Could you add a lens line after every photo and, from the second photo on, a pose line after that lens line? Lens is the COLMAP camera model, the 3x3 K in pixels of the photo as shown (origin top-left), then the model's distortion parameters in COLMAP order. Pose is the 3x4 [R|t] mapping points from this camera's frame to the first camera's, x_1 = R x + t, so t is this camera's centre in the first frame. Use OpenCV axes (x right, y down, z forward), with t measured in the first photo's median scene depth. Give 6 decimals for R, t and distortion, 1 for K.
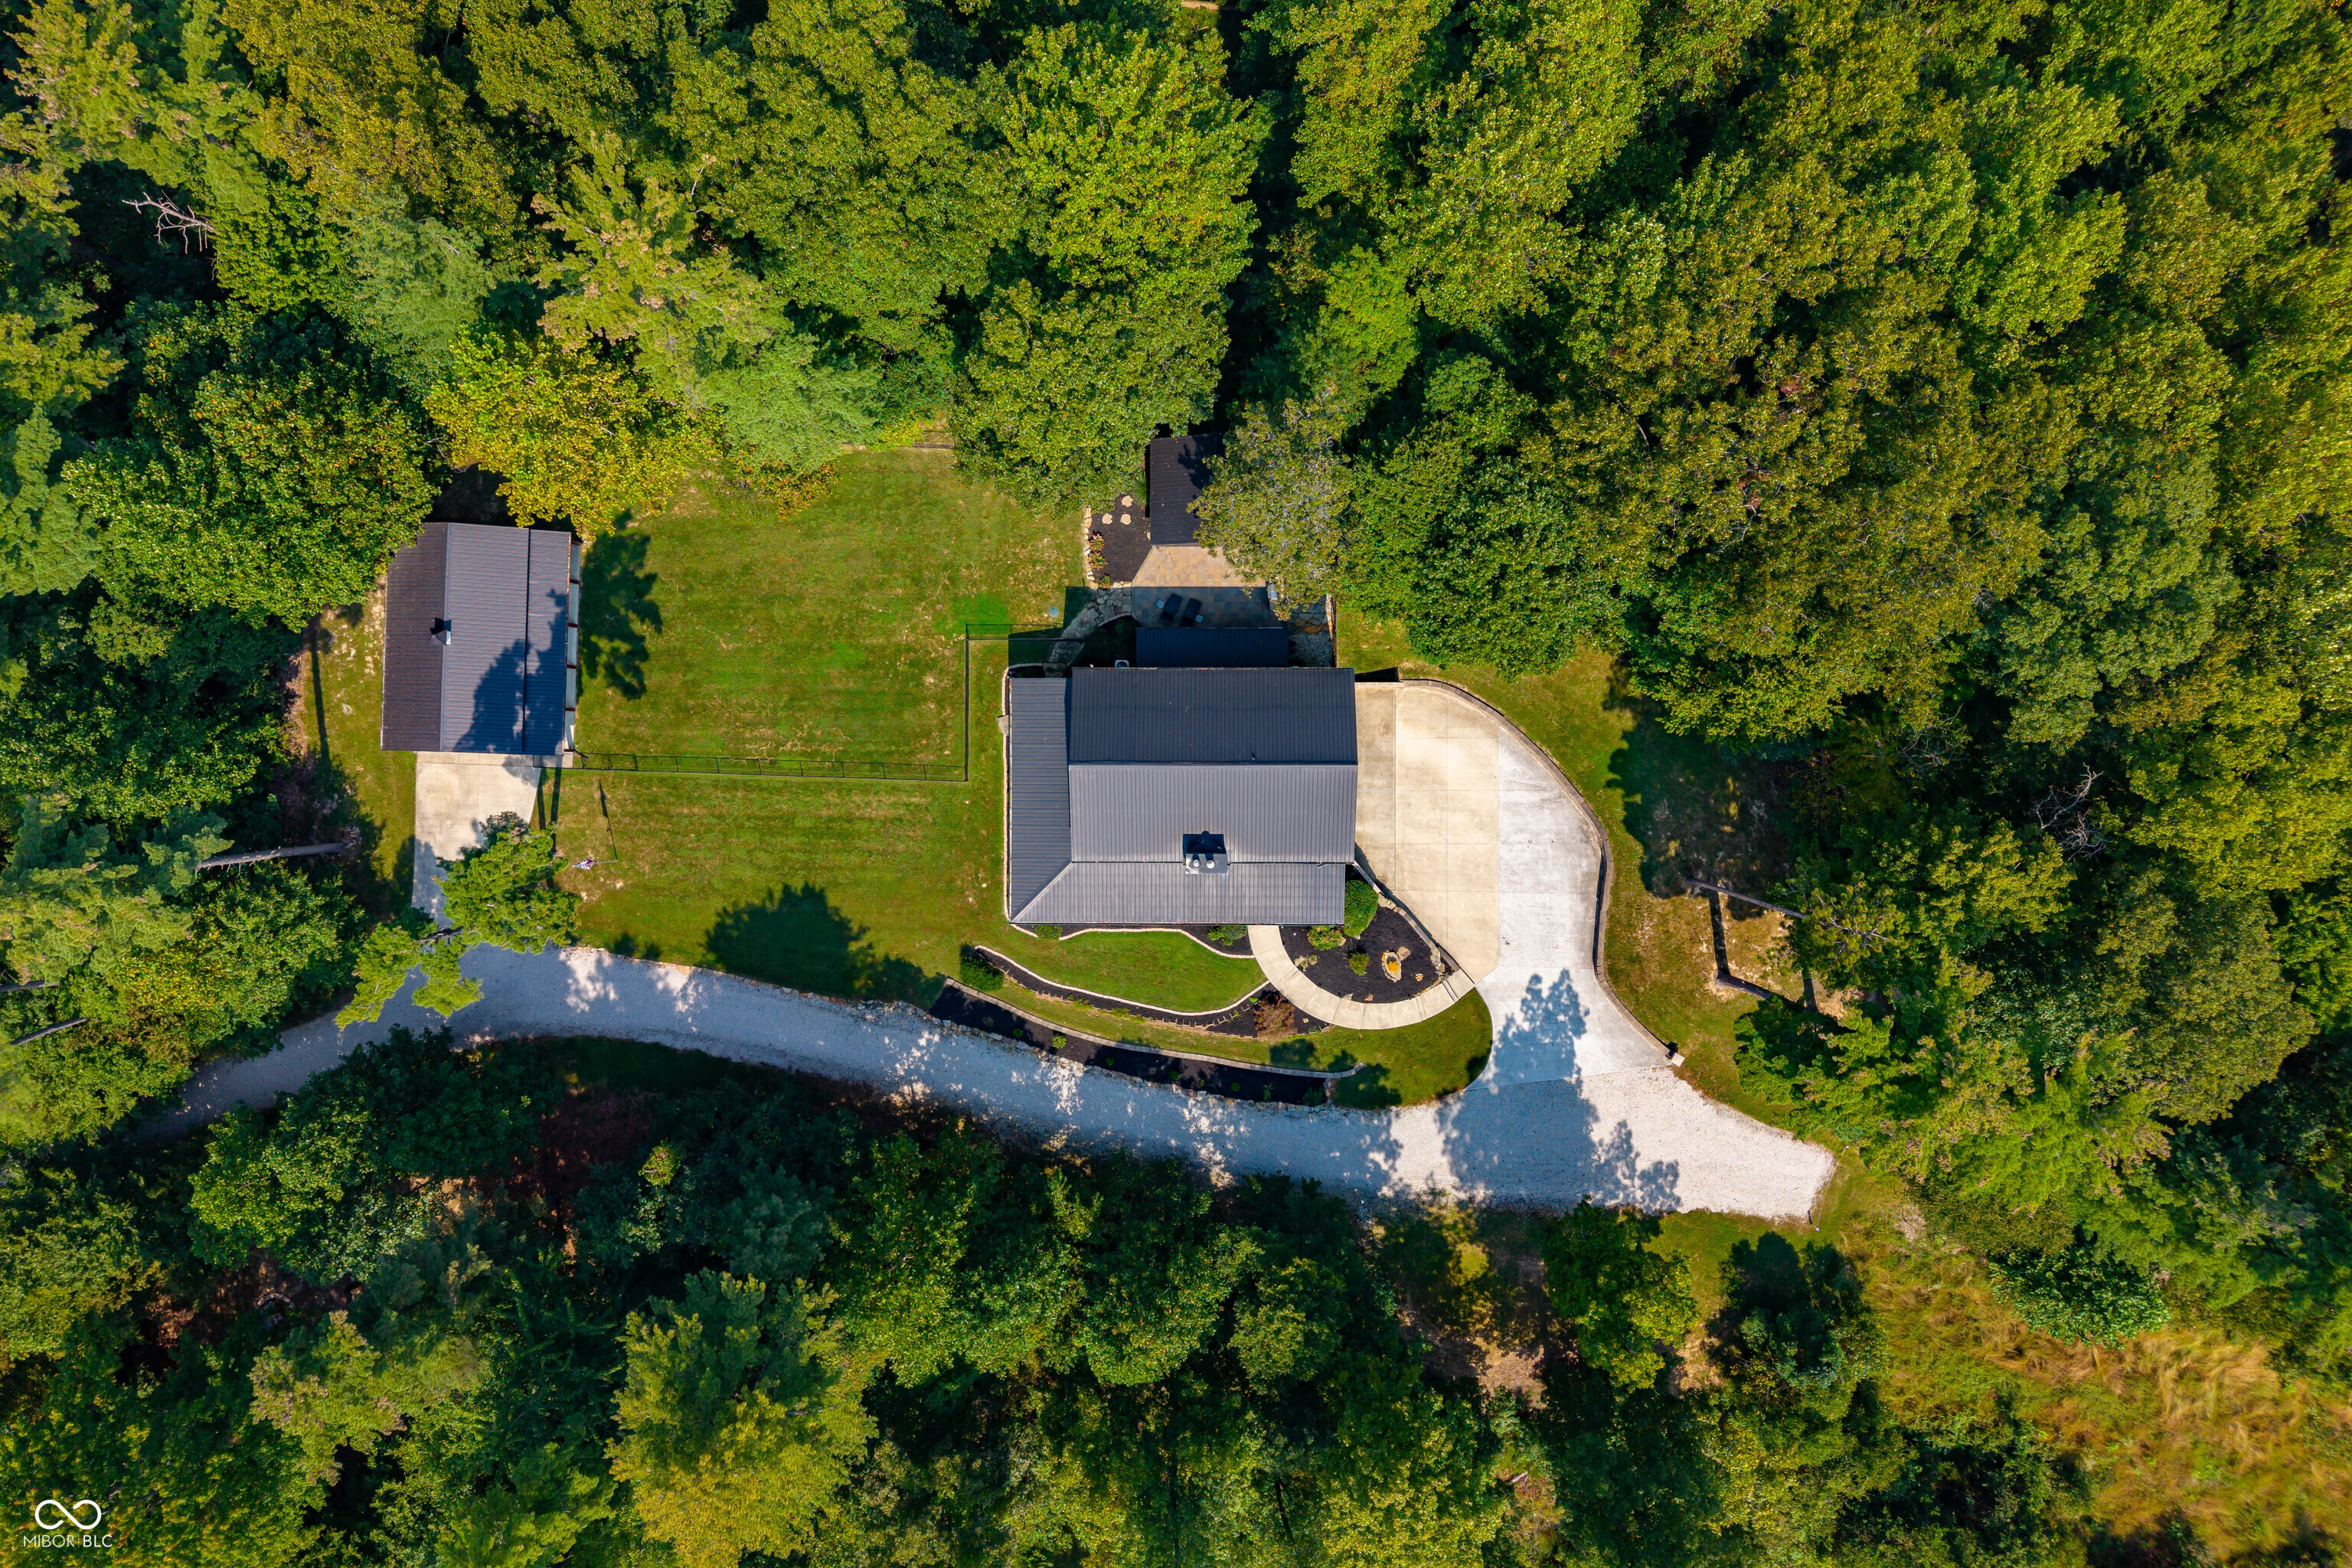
lens RADIAL K [[1582.1, 0, 1171.6], [0, 1582.1, 782.0], [0, 0, 1]] dist [0.019505, -0.019363]
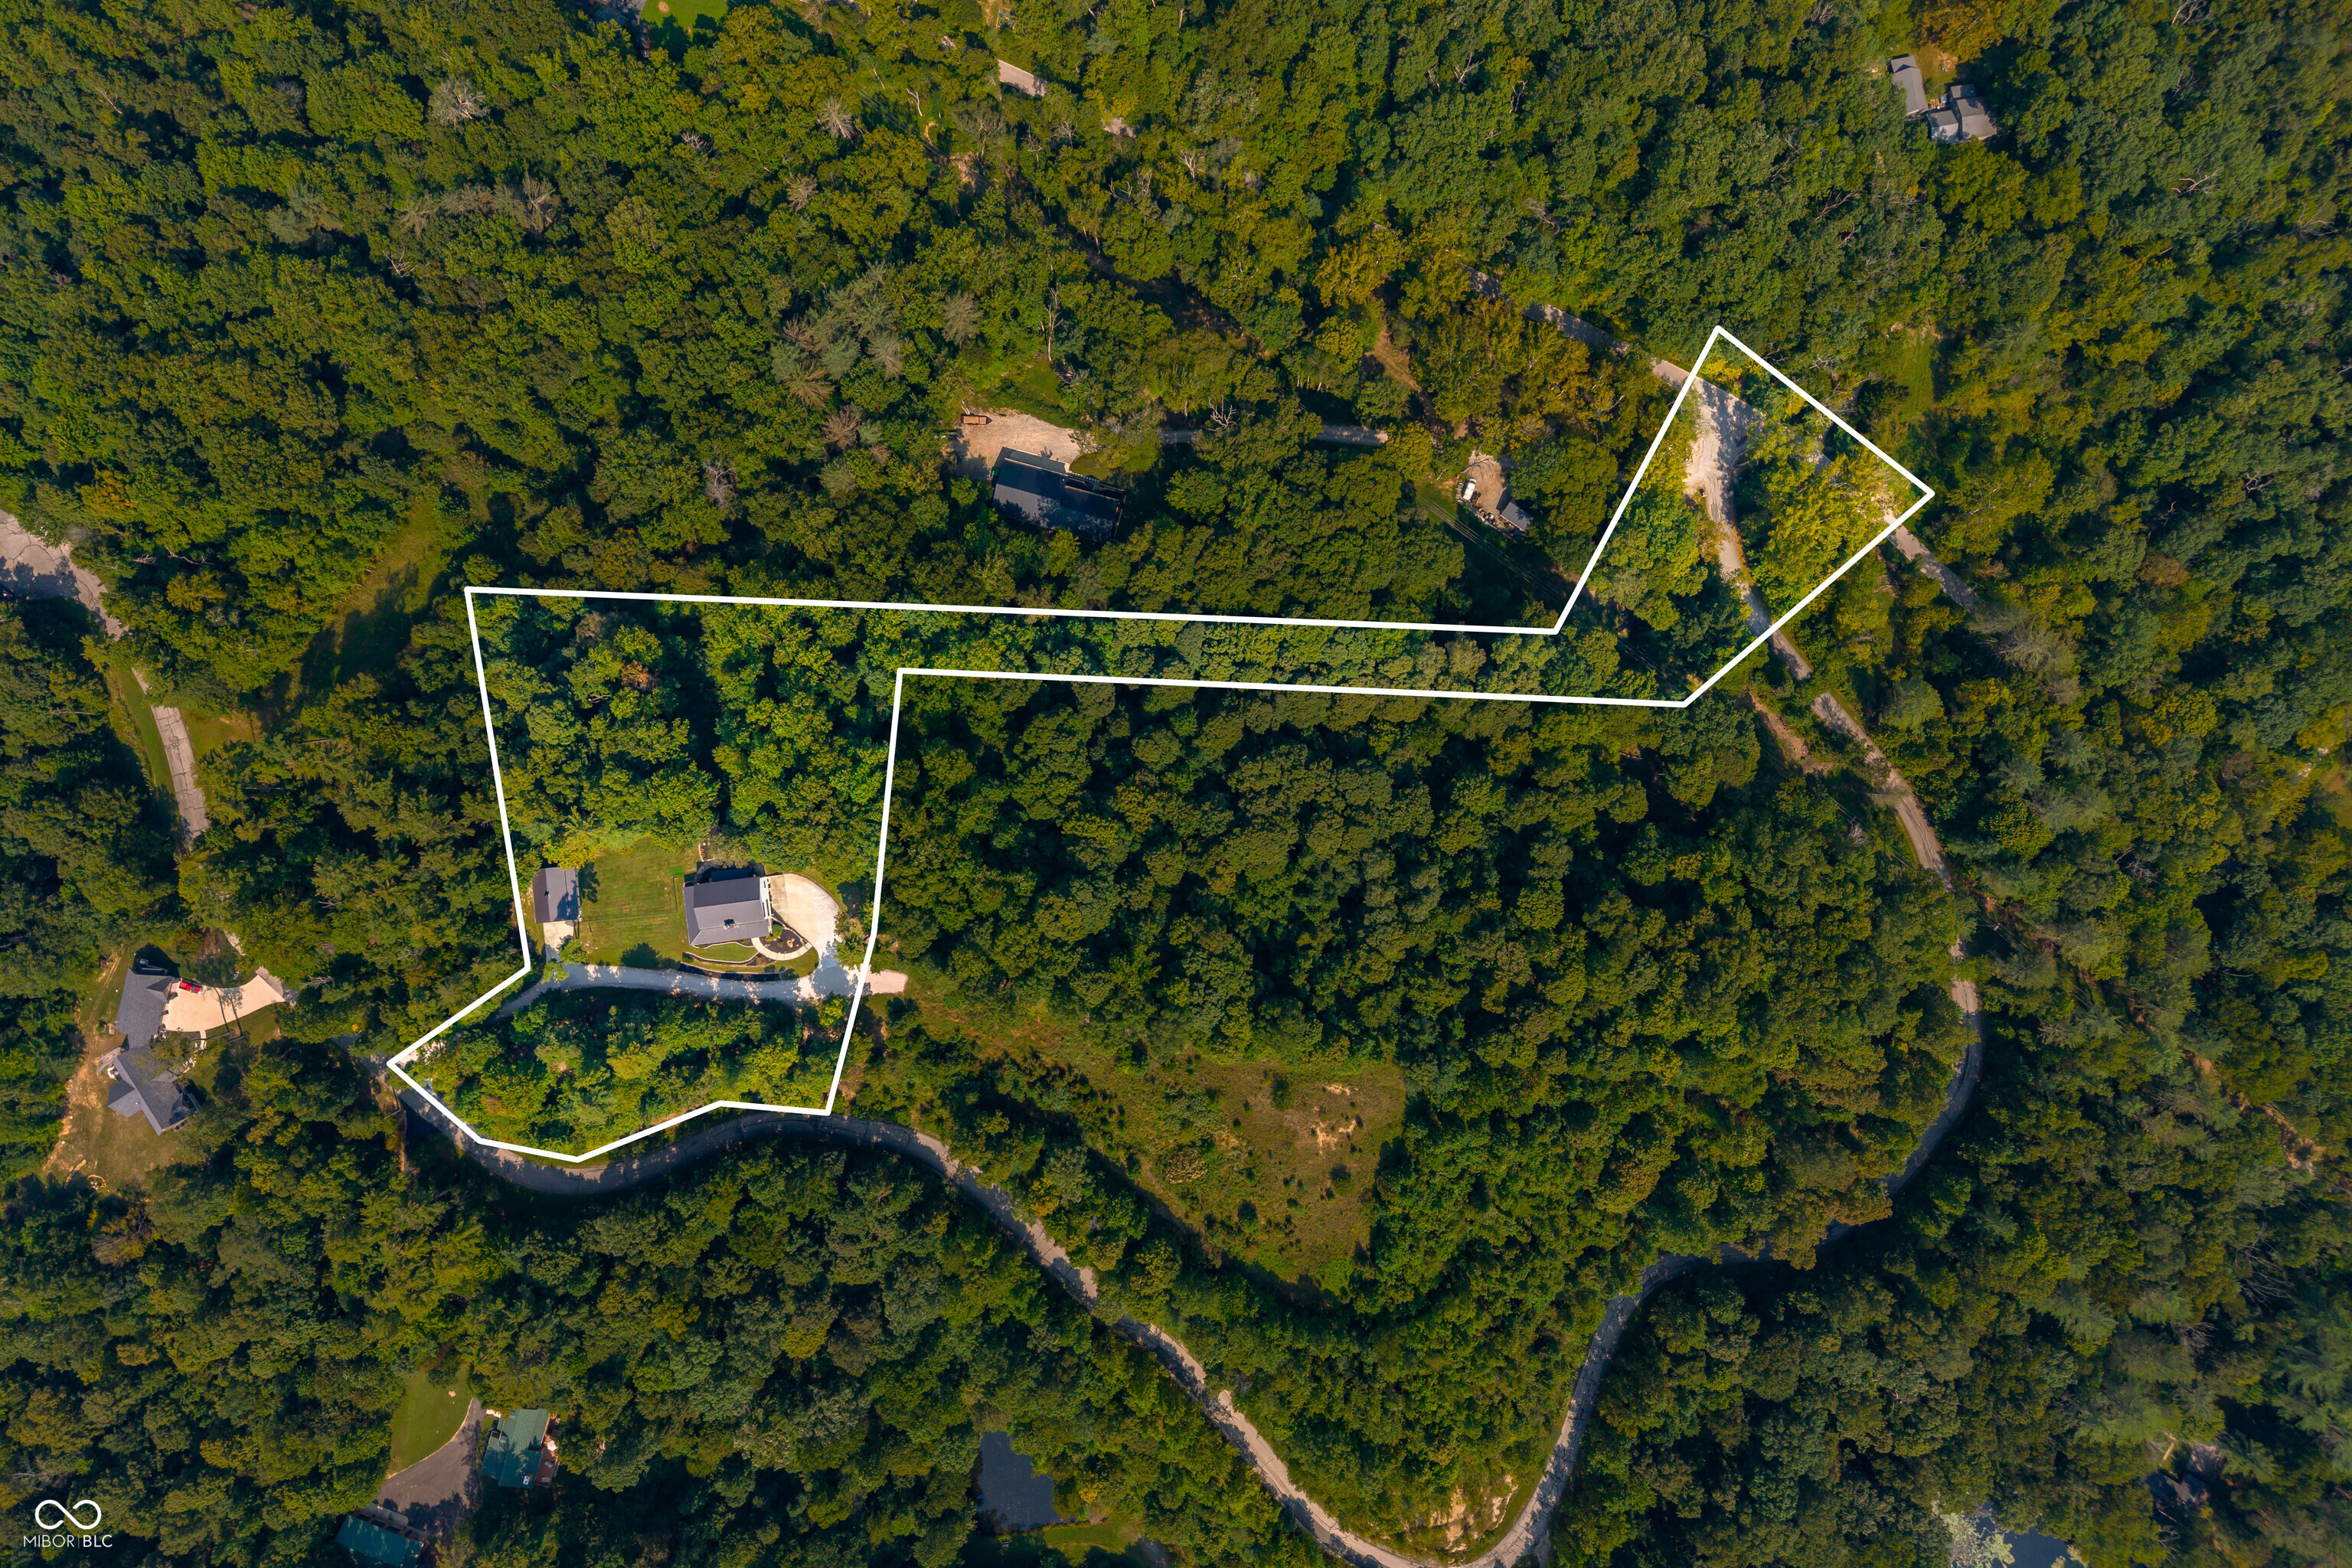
lens RADIAL K [[1582.1, 0, 1175.4], [0, 1582.1, 785.5], [0, 0, 1]] dist [0.019505, -0.019363]
pose [[0.991164, -0.132573, -0.004277, 1.196478], [0.132469, 0.991001, -0.019212, -0.076267], [0.006786, 0.018476, 0.999806, -3.071196]]
